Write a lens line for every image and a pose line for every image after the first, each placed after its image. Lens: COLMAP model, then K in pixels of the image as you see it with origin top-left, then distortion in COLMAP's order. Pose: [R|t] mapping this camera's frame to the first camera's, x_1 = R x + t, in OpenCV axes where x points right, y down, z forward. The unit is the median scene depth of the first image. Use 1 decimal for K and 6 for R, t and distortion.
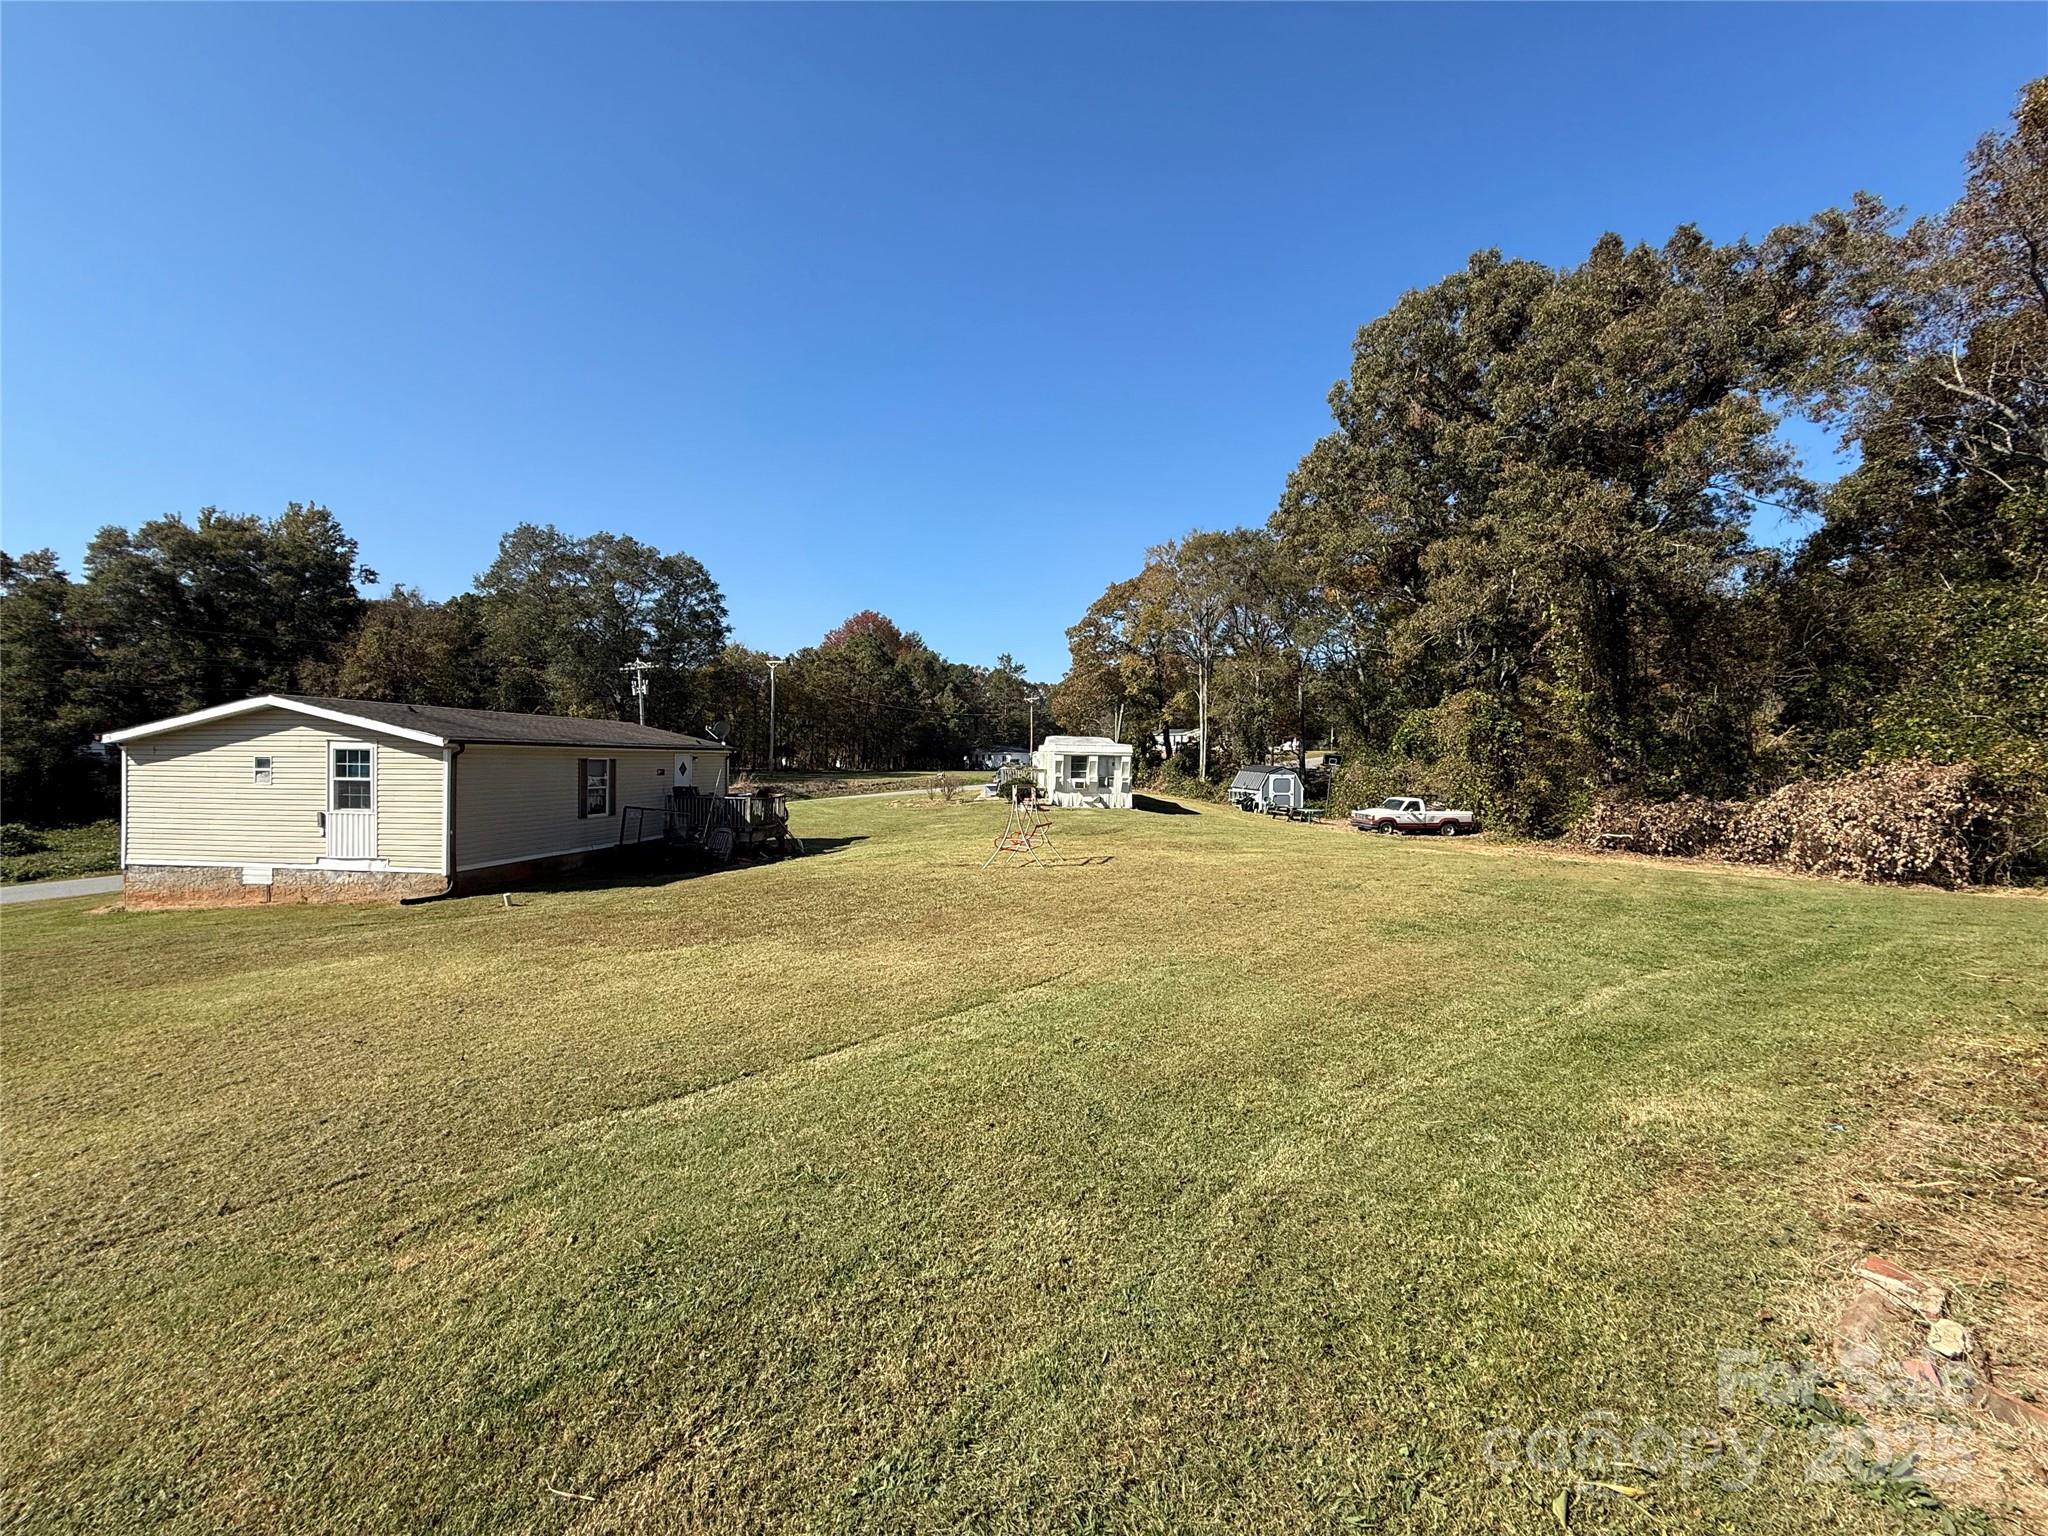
lens RADIAL K [[816.6, 0, 1023.5], [0, 816.6, 768.8], [0, 0, 1]] dist [0.005056, -0.000812]
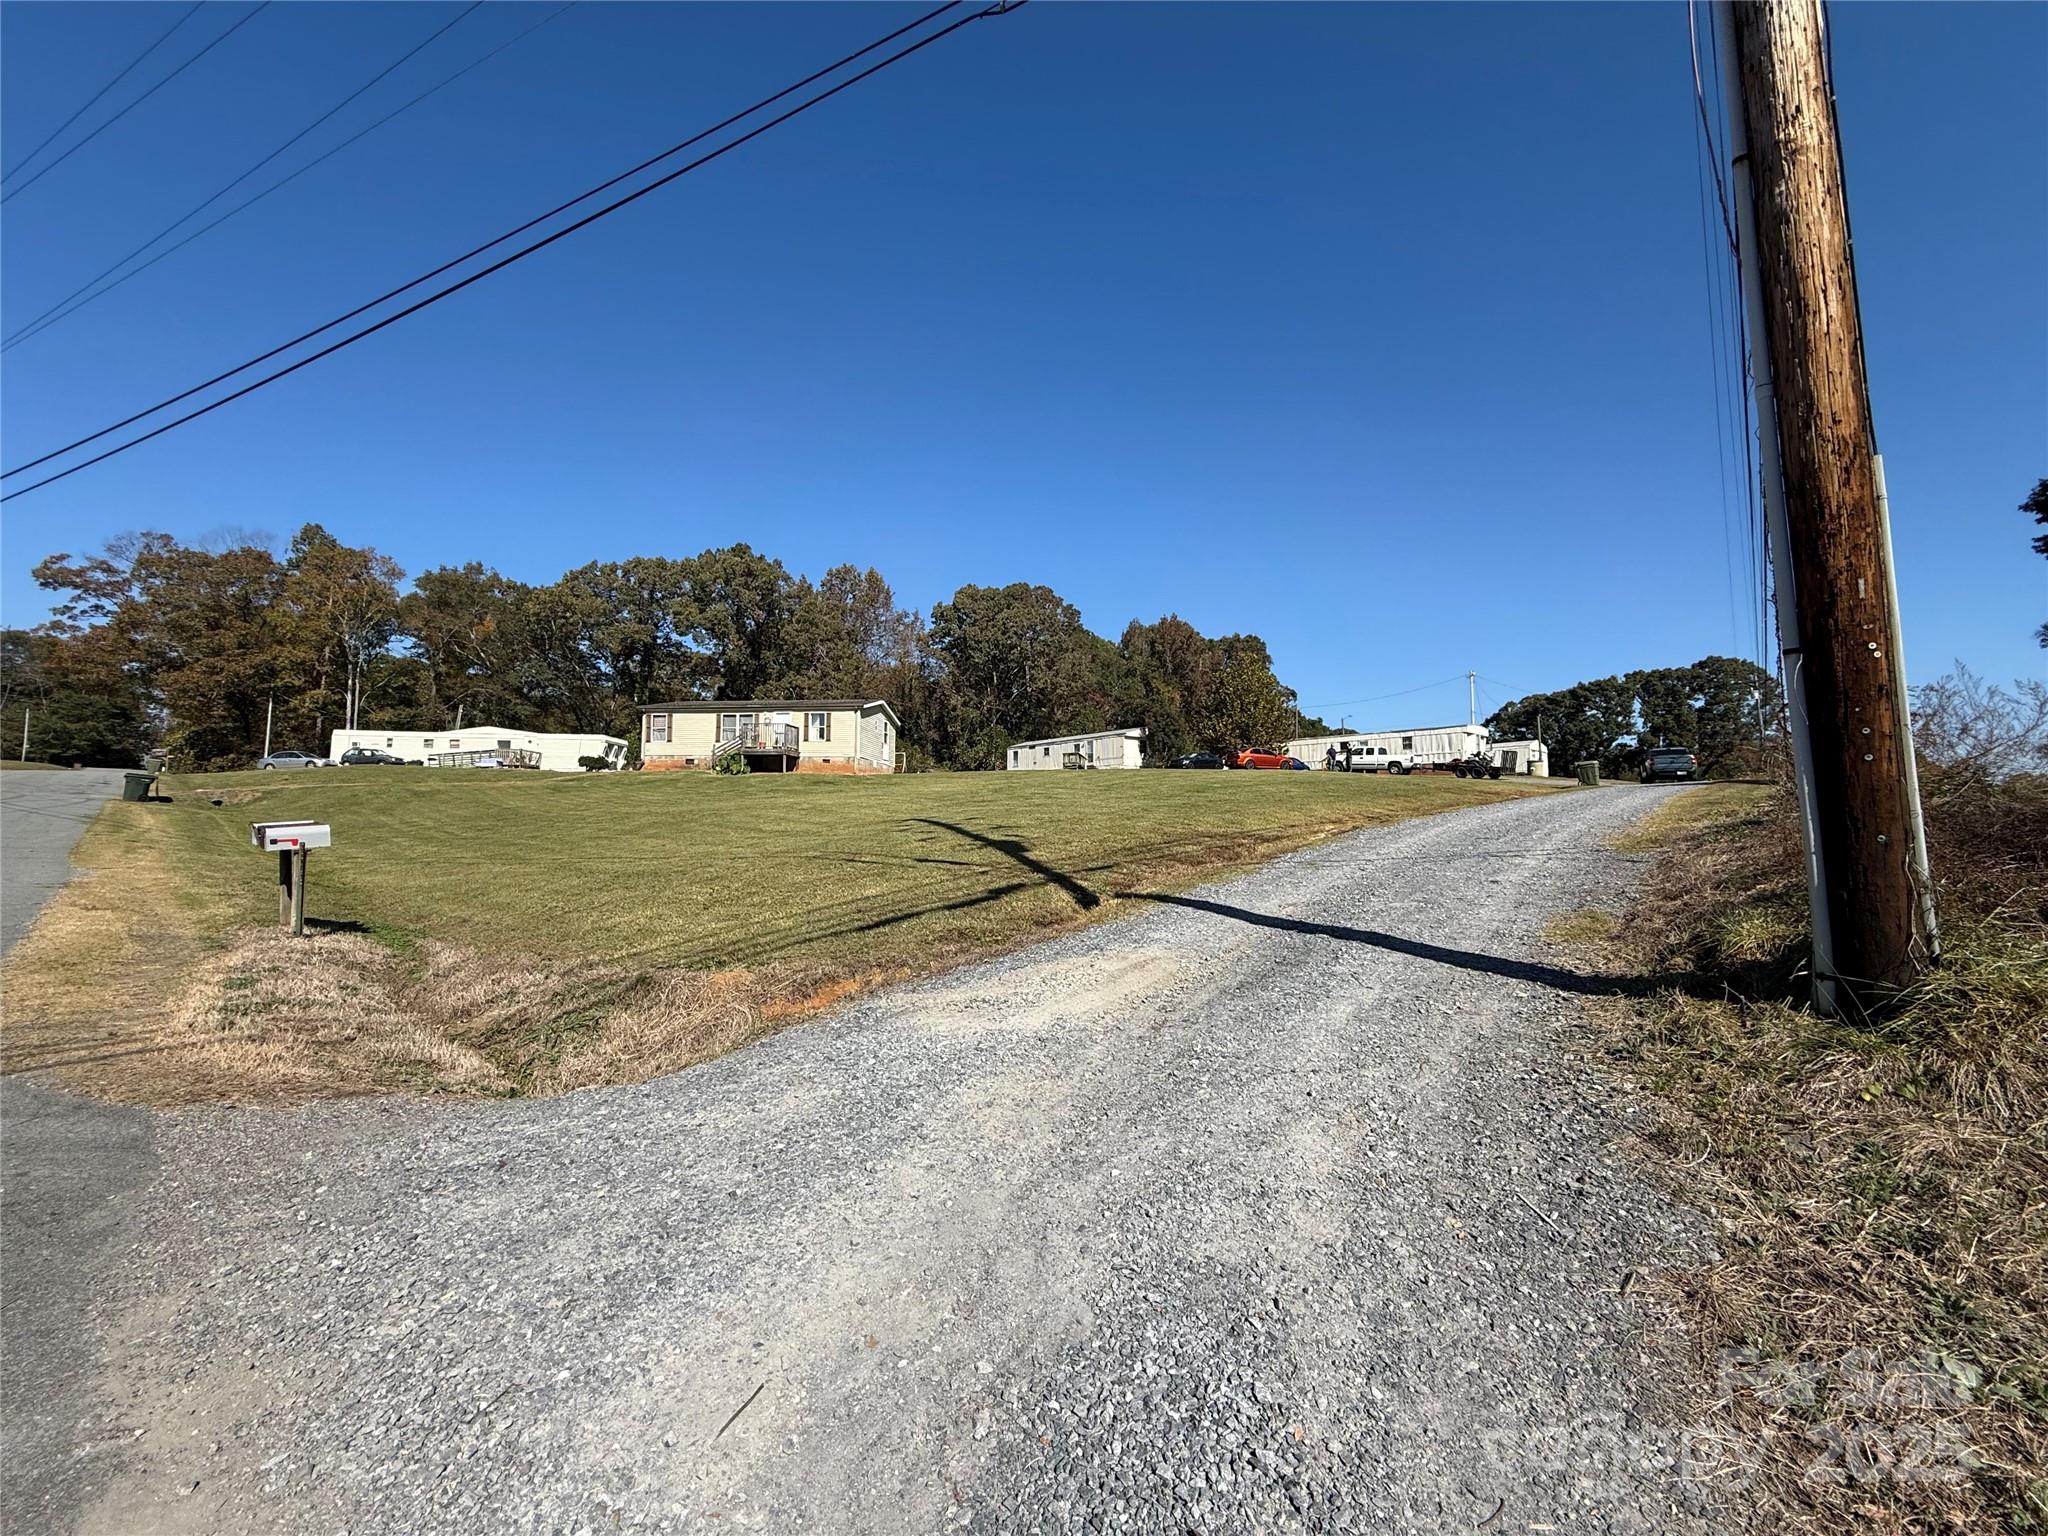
lens RADIAL K [[816.6, 0, 1021.1], [0, 816.6, 770.3], [0, 0, 1]] dist [0.005056, -0.000812]
pose [[-0.016331, 0.054902, 0.998358, -2.428882], [0.006411, 0.998477, -0.054804, 0.200529], [-0.999846, 0.005505, -0.016658, 0.373557]]
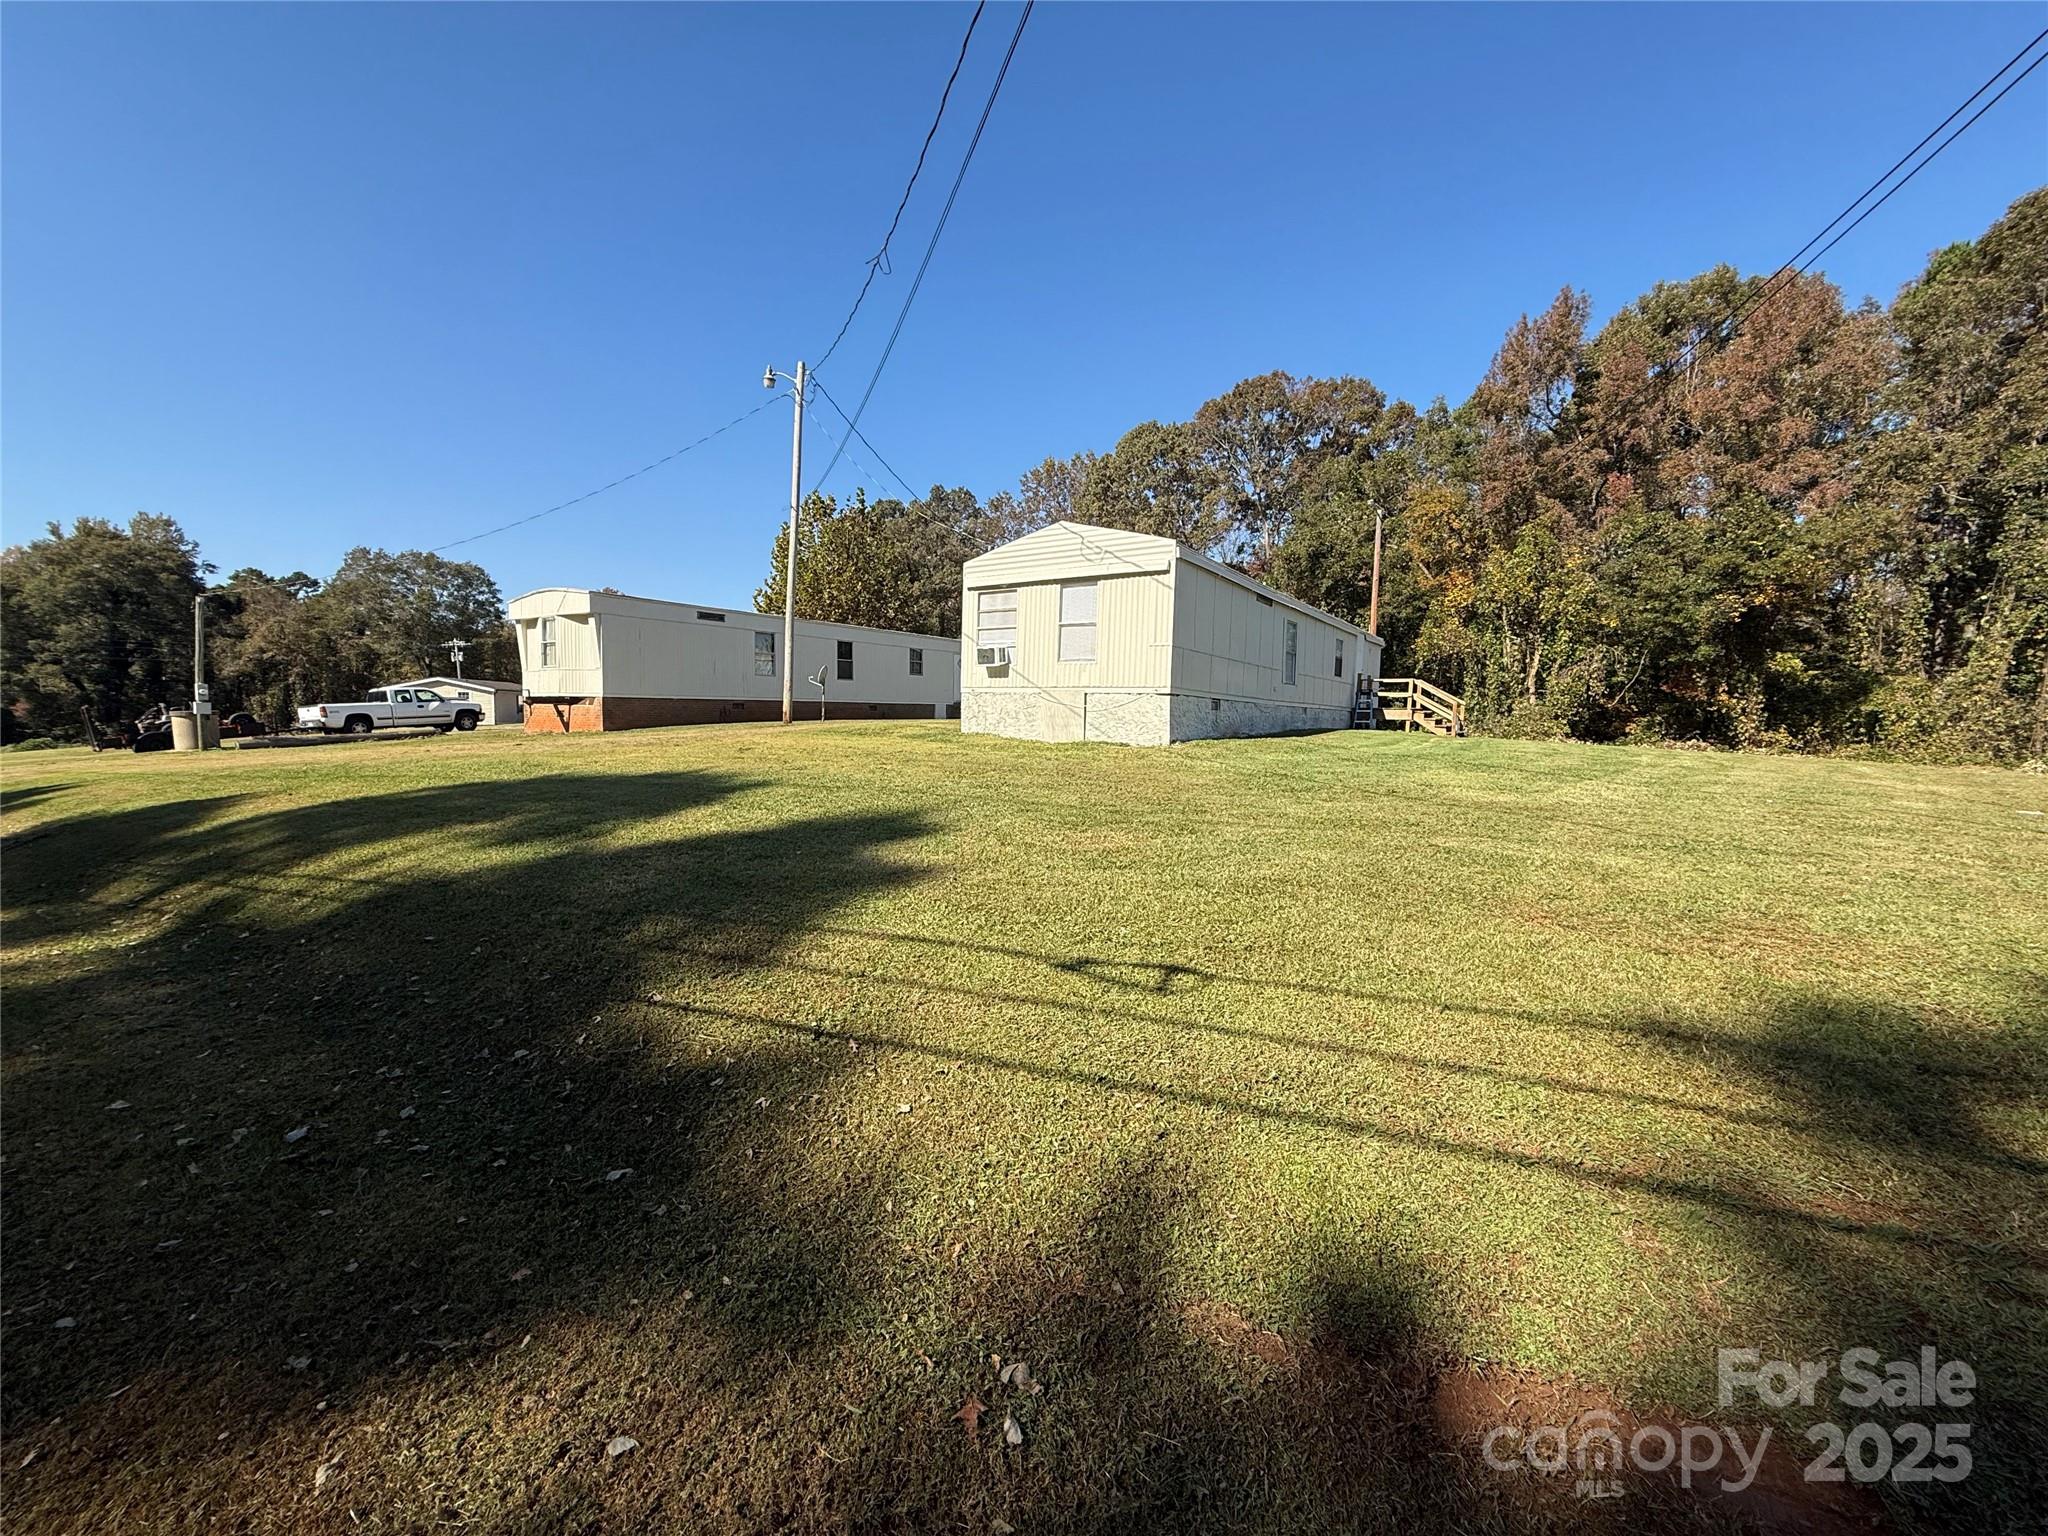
lens RADIAL K [[816.6, 0, 1020.5], [0, 816.6, 773.7], [0, 0, 1]] dist [0.005056, -0.000812]
pose [[0.962463, -0.022991, 0.270437, 0.403301], [0.005065, 0.997754, 0.066795, 0.073368], [-0.271365, -0.062918, 0.960418, -2.174772]]
